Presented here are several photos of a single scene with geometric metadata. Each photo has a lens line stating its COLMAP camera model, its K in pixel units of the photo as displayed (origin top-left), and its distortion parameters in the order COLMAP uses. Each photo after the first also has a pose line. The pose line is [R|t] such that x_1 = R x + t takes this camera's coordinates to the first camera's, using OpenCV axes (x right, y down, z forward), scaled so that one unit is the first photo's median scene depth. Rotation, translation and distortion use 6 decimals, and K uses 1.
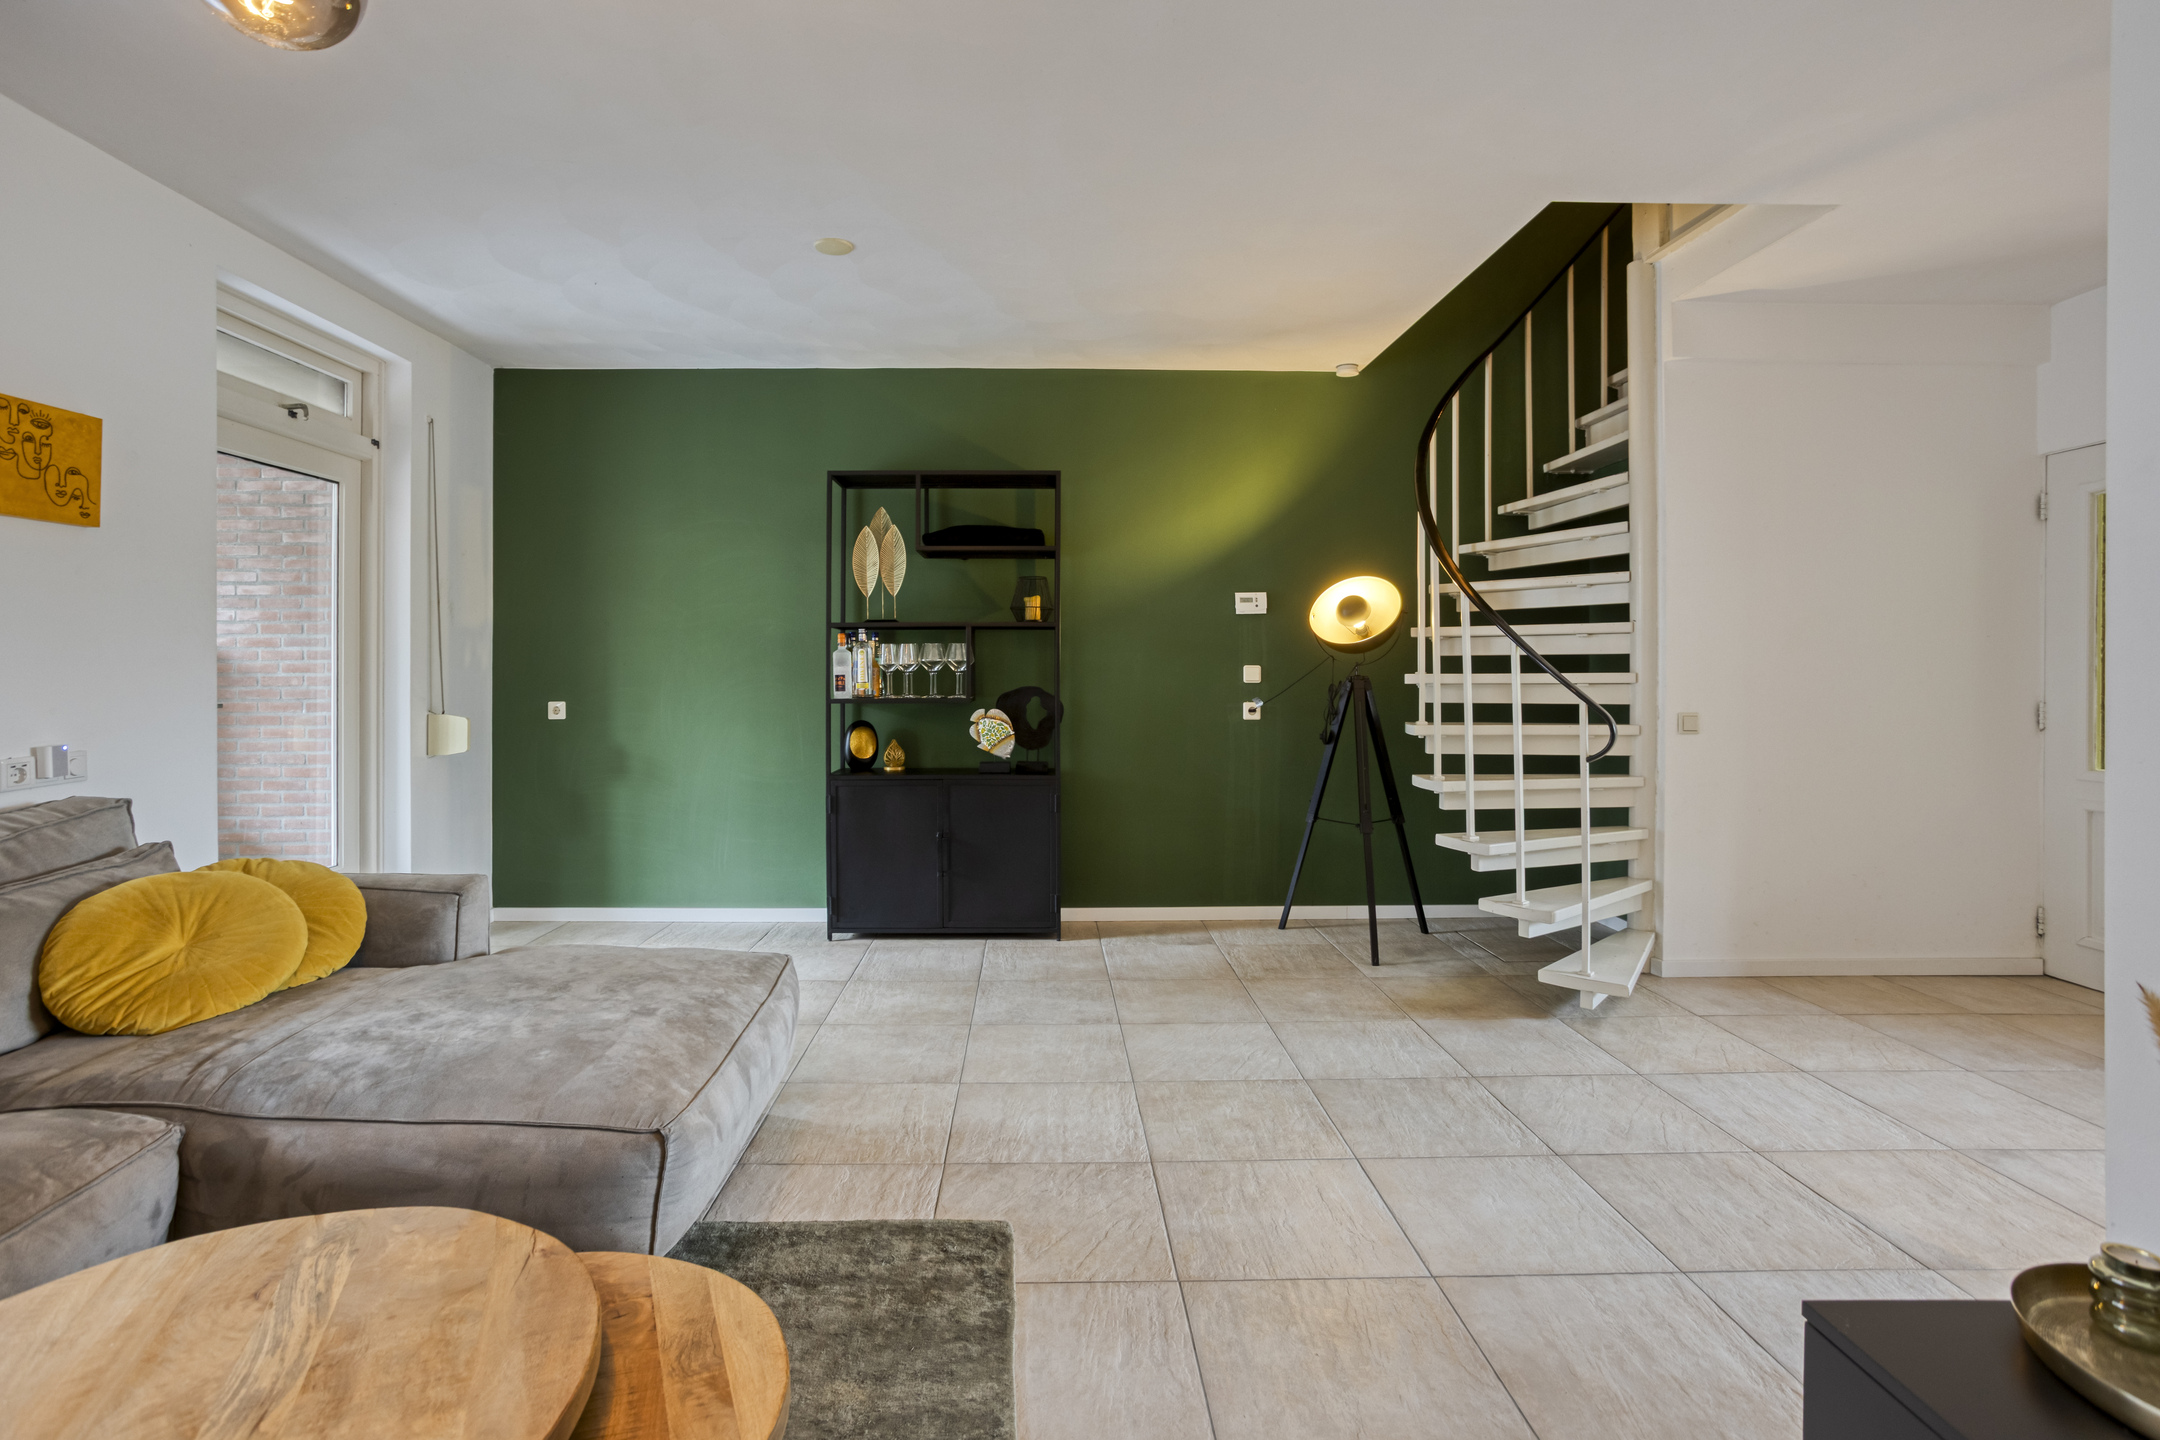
lens RADIAL K [[1049.3, 0, 1064.8], [0, 1049.3, 677.9], [0, 0, 1]] dist [-0.040067, 0.026420]
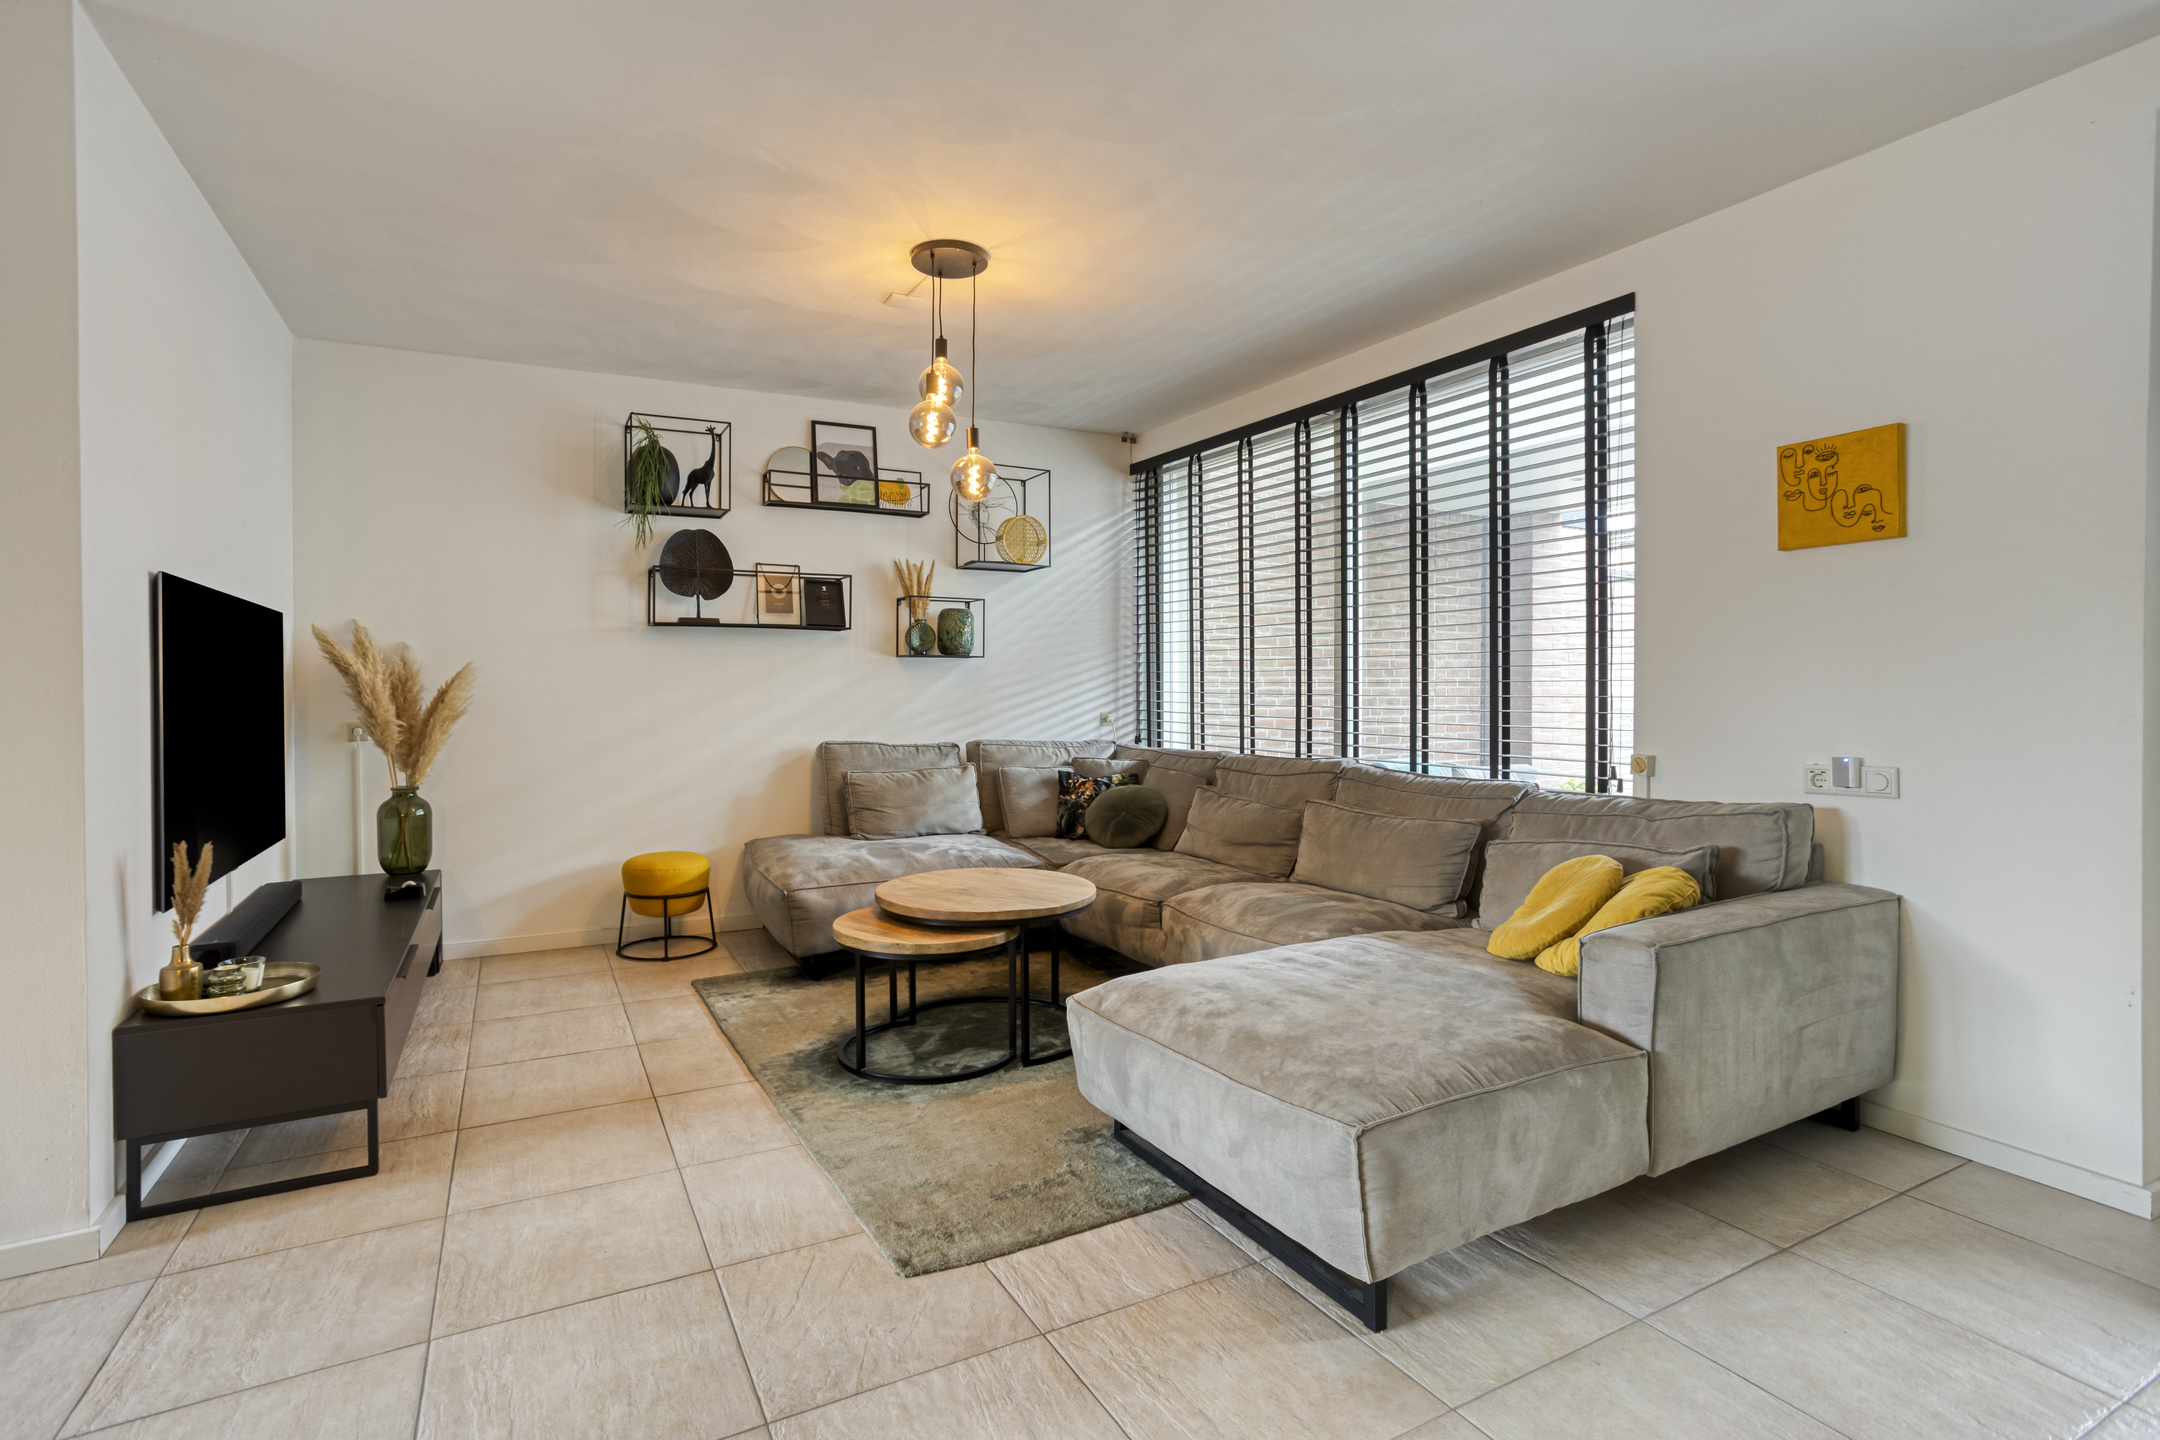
lens RADIAL K [[1049.3, 0, 1064.8], [0, 1049.3, 677.9], [0, 0, 1]] dist [-0.040067, 0.026420]
pose [[-0.896023, -0.000449, -0.444007, 0.201036], [-0.001501, 0.999997, 0.002017, -0.015905], [0.444004, 0.002474, -0.896021, 1.632595]]
